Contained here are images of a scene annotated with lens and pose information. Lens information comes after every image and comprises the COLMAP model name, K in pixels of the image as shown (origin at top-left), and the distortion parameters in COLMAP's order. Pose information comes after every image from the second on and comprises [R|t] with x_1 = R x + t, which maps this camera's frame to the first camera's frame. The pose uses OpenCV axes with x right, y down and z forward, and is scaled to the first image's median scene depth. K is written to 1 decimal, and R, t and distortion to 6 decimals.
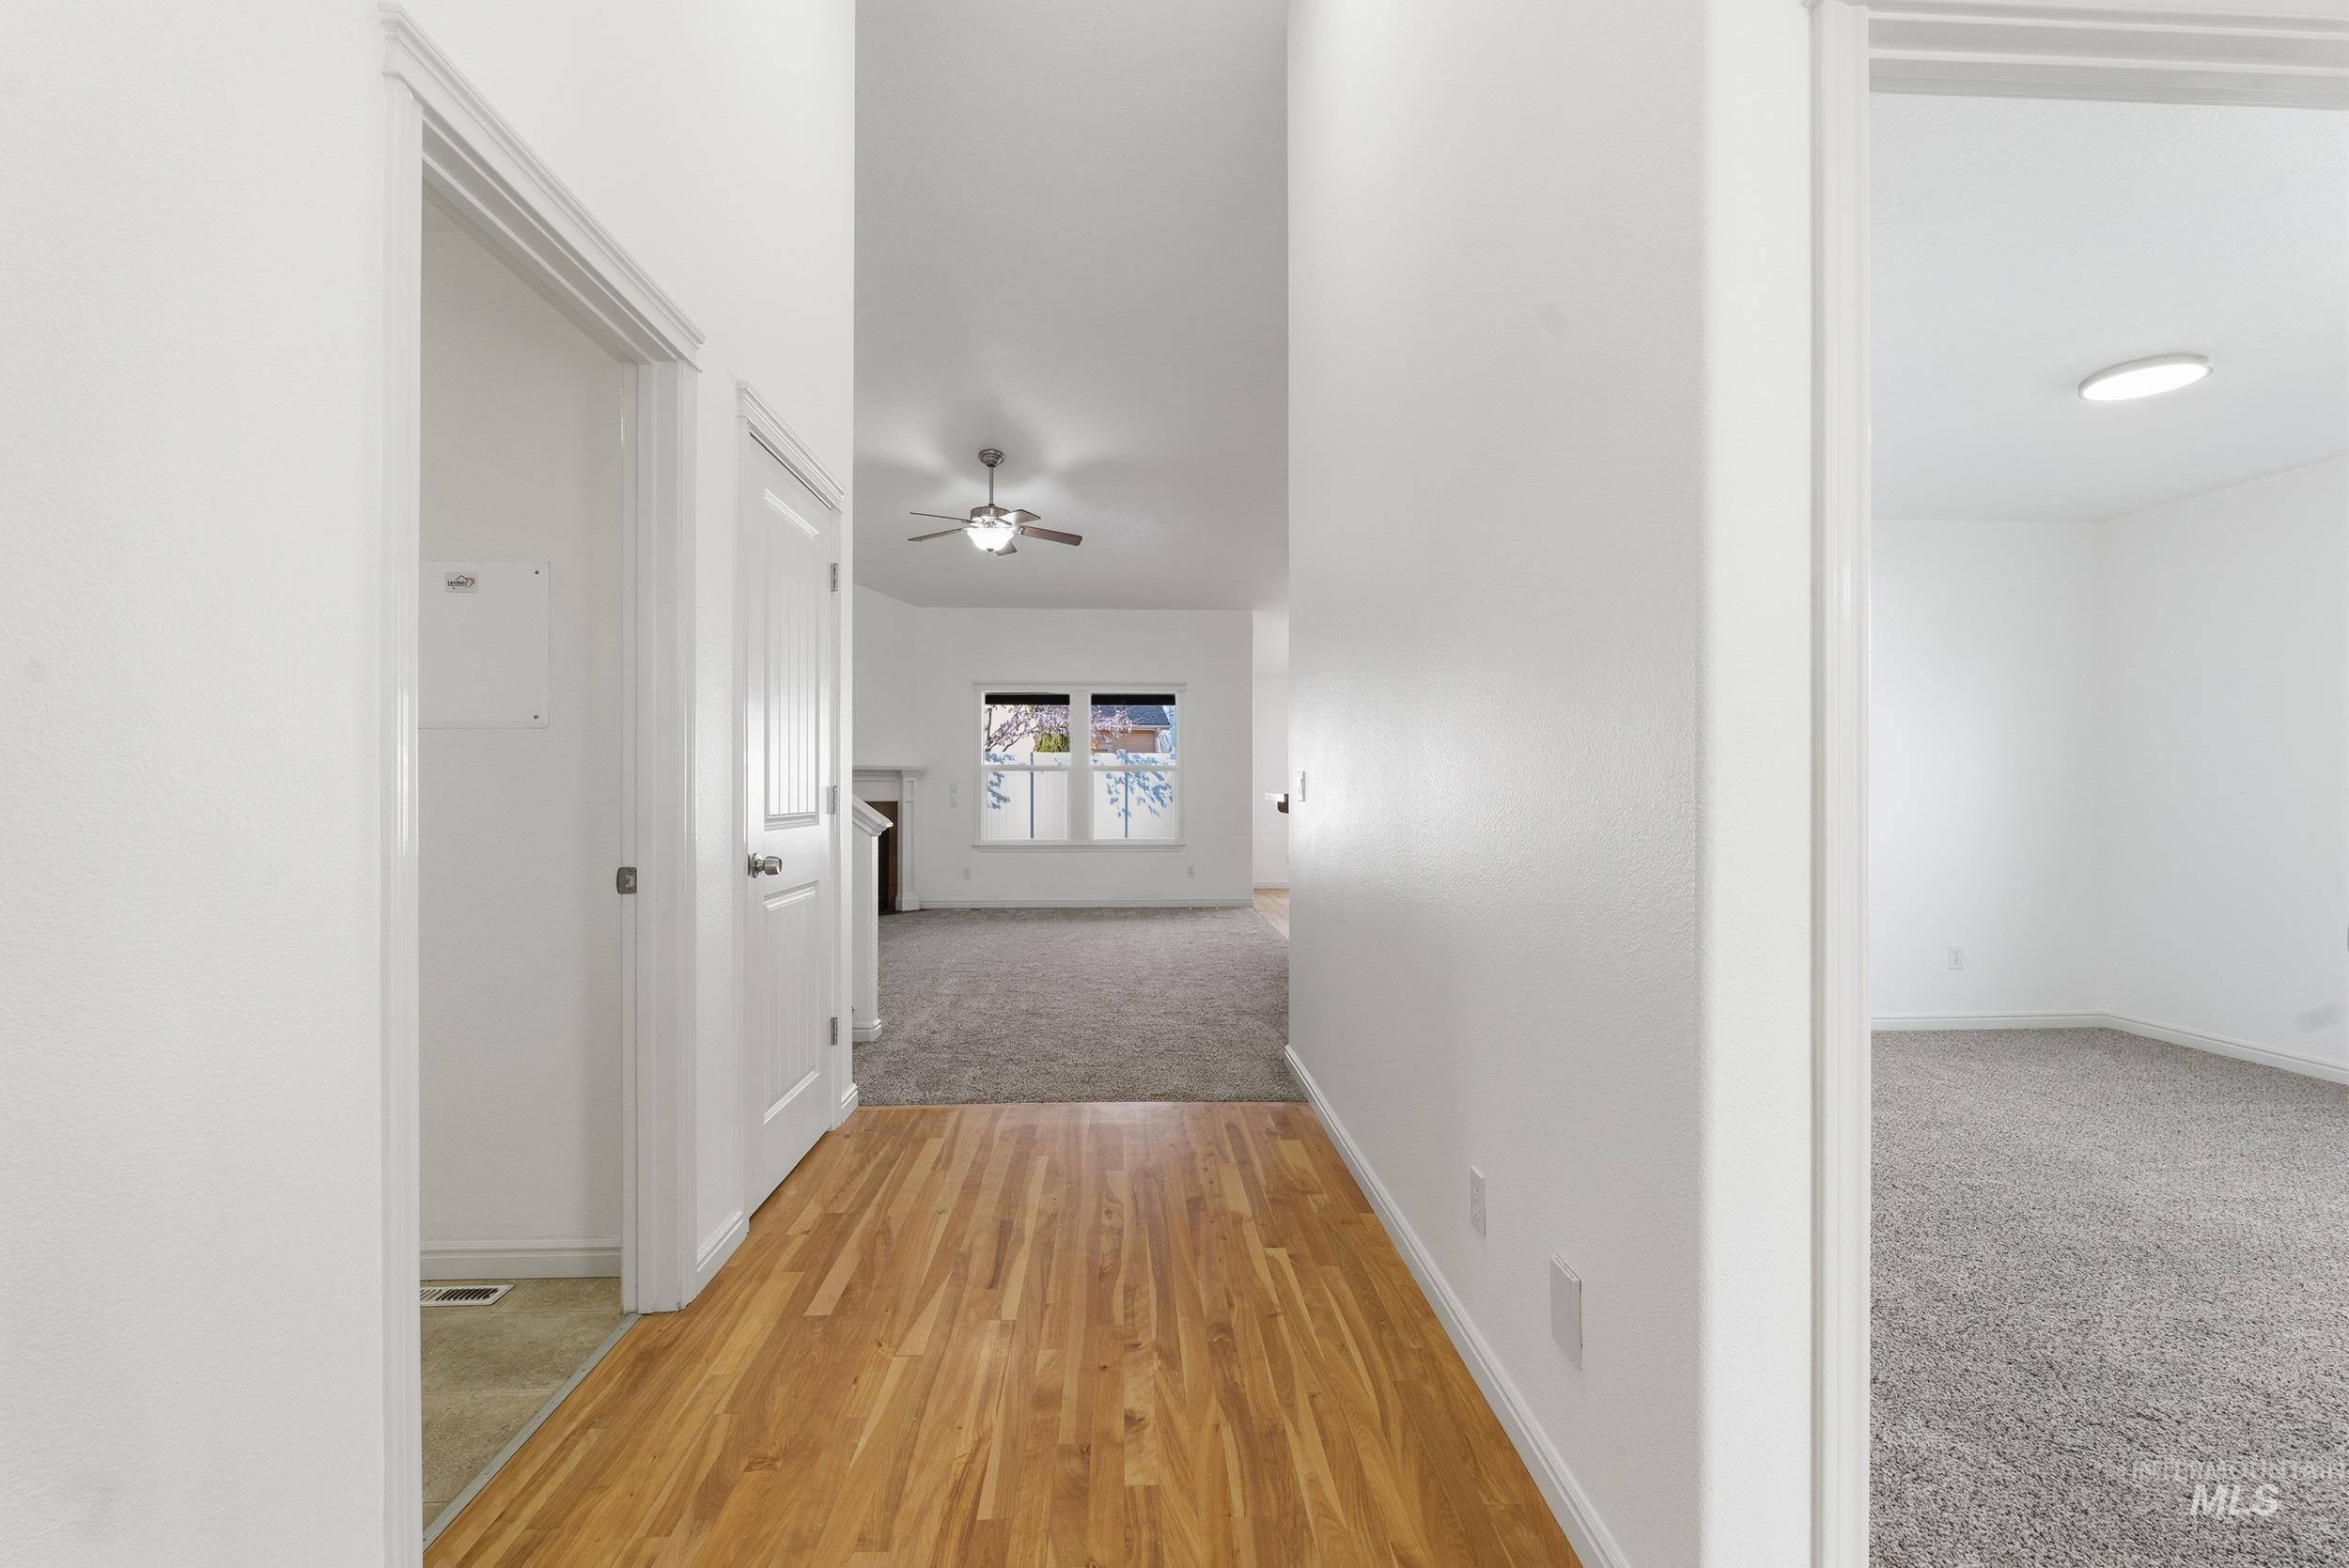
lens RADIAL K [[1048.0, 0, 1179.1], [0, 1048.0, 793.0], [0, 0, 1]] dist [-0.004597, 0.000130]
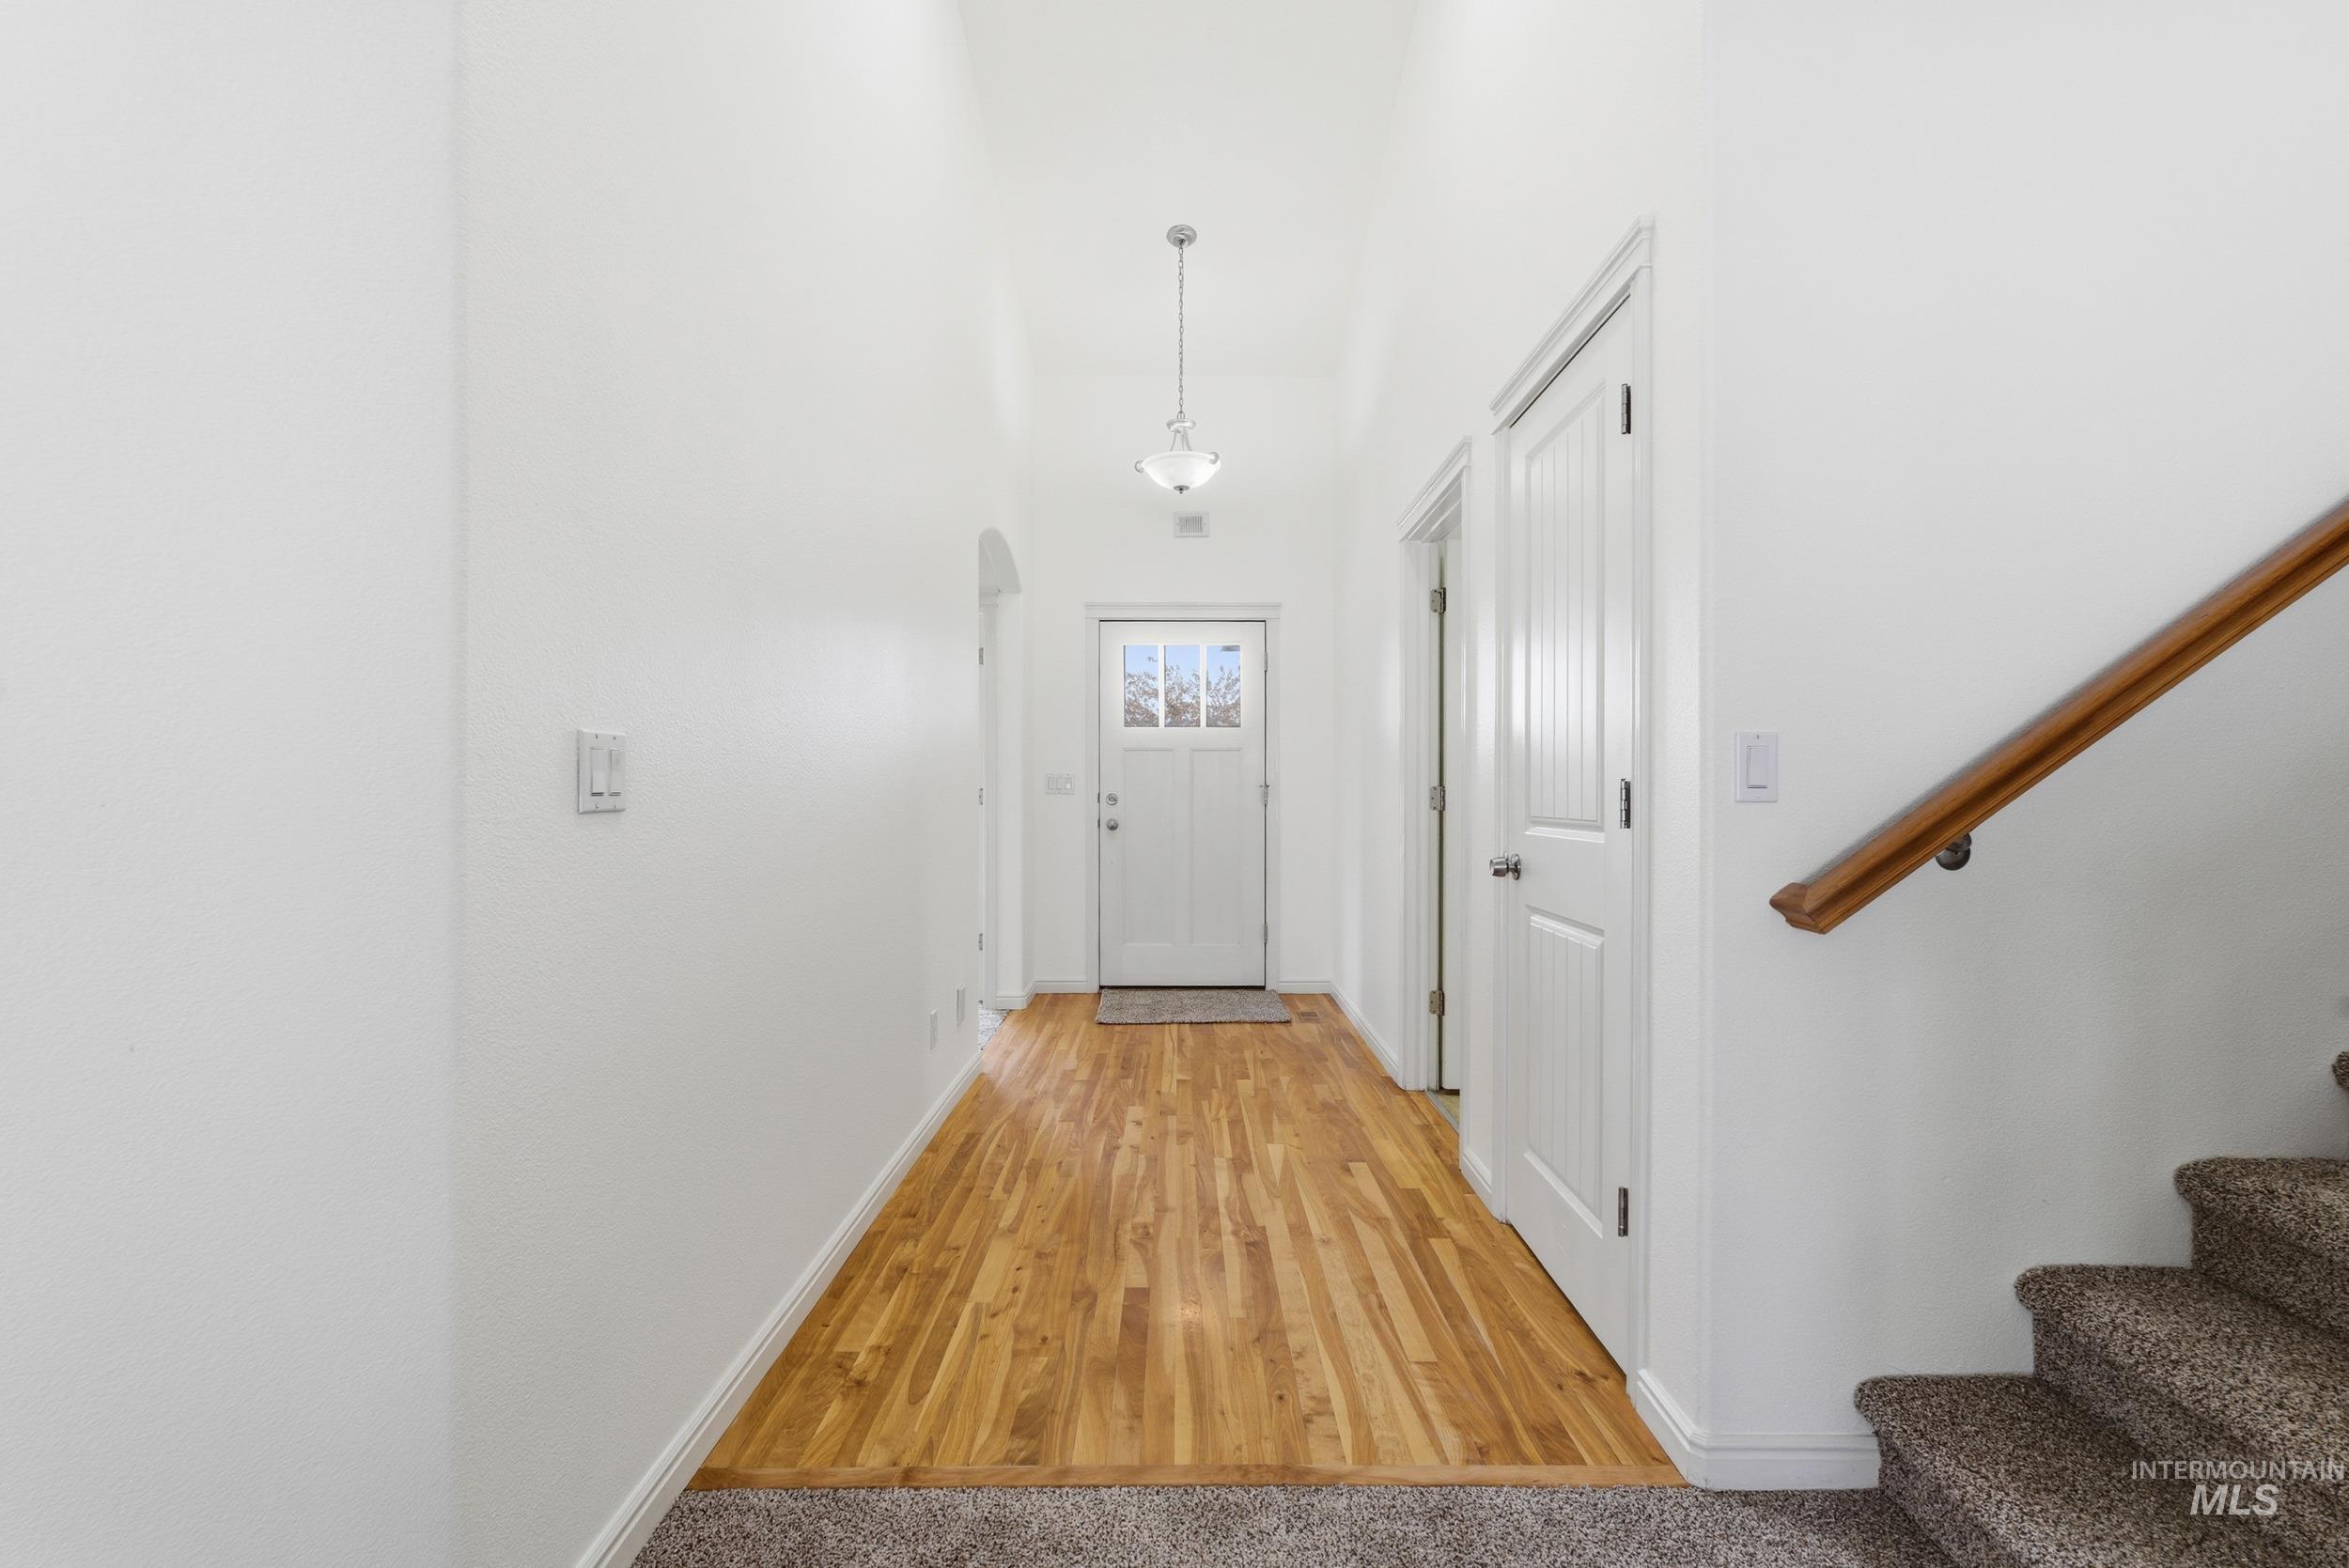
lens RADIAL K [[1048.0, 0, 1179.1], [0, 1048.0, 793.0], [0, 0, 1]] dist [-0.004597, 0.000130]
pose [[-0.998483, -0.006543, 0.054665, -0.129587], [-0.006385, 0.999975, 0.003052, 0.002305], [-0.054684, 0.002698, -0.998500, 1.713614]]
